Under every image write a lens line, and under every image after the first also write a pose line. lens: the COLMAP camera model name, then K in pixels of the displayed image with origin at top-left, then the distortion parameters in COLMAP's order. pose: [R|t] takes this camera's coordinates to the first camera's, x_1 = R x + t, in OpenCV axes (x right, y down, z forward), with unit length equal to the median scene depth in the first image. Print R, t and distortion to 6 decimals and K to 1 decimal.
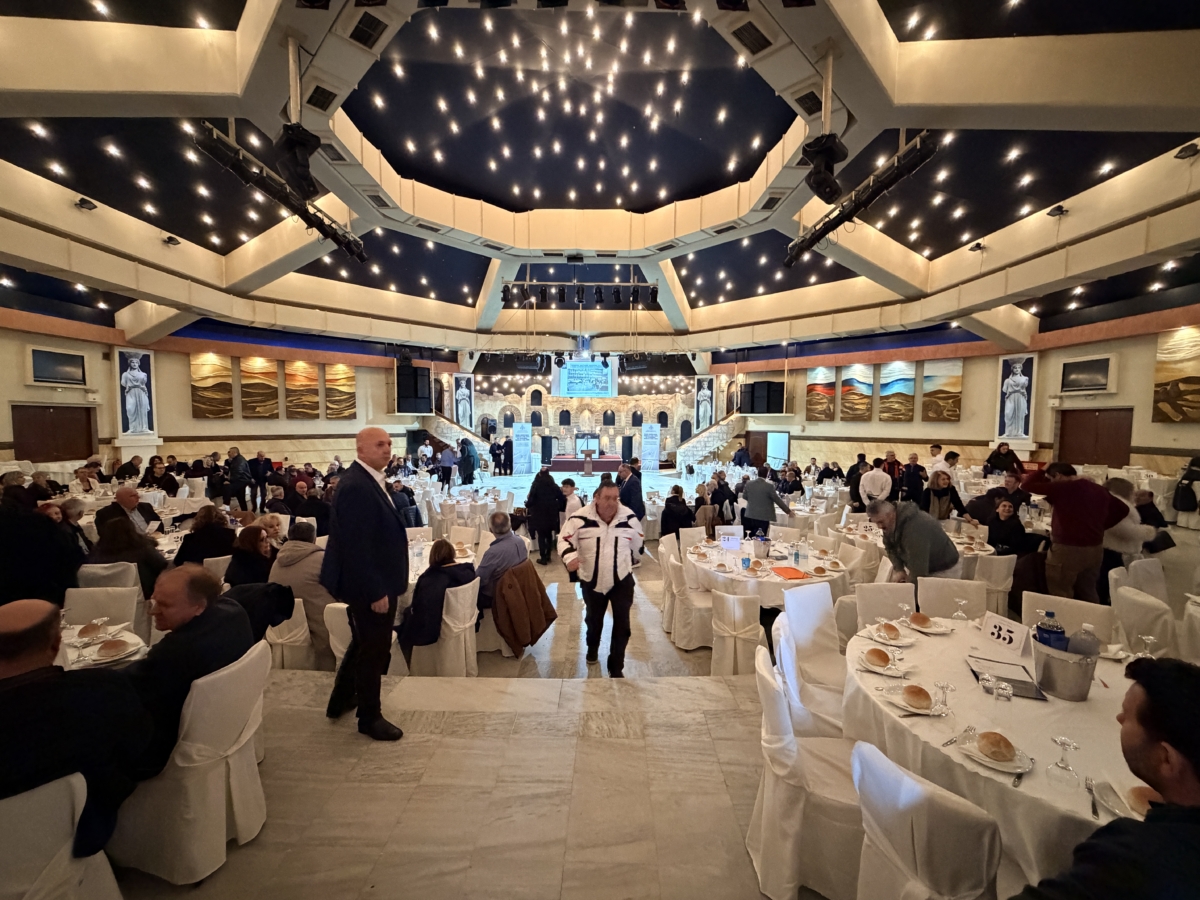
lens RADIAL K [[479.2, 0, 600.0], [0, 479.2, 450.0], [0, 0, 1]] dist [0.001762, -0.000032]
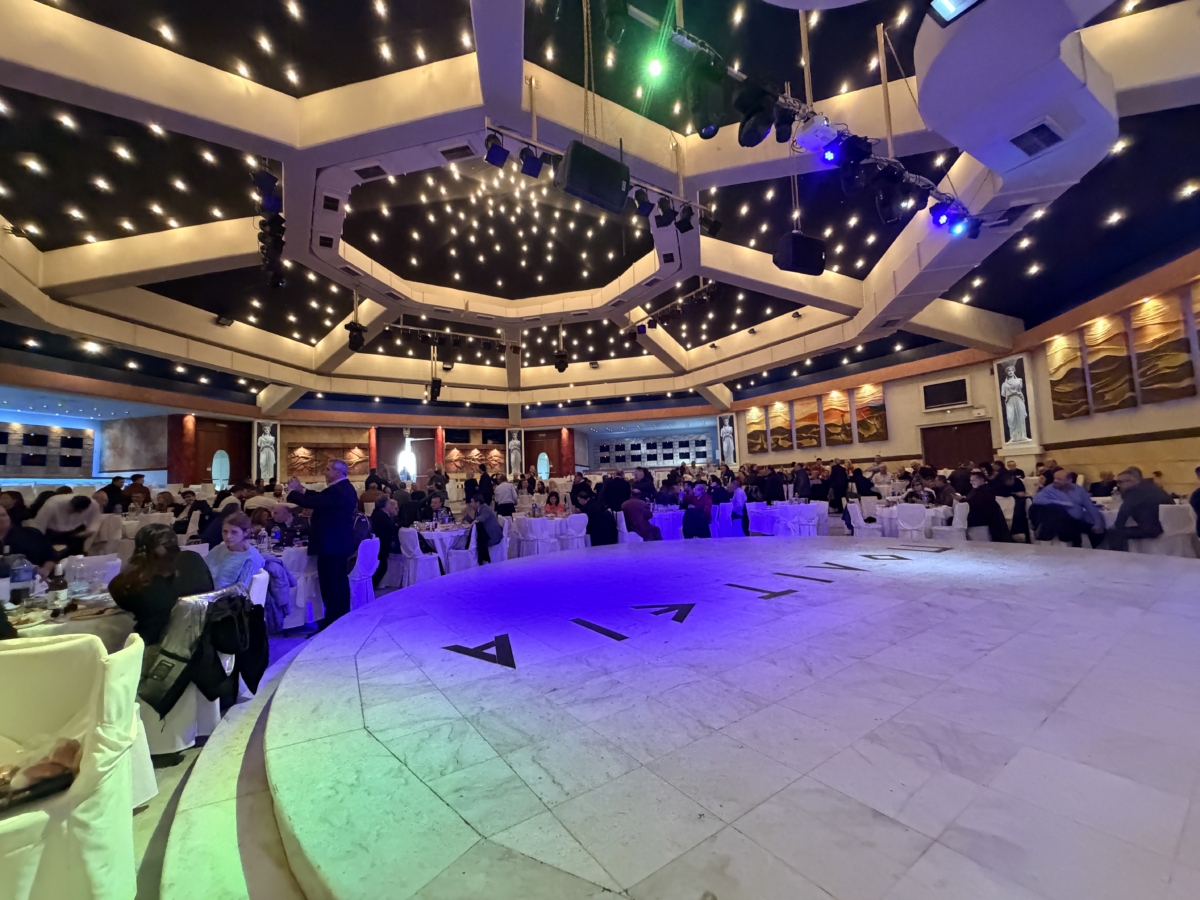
lens RADIAL K [[479.2, 0, 600.0], [0, 479.2, 450.0], [0, 0, 1]] dist [0.001762, -0.000032]
pose [[-0.848718, -0.013245, -0.528679, 0.240826], [0.001502, 0.999622, -0.027454, 0.005451], [0.528843, -0.024094, -0.848377, 1.284759]]
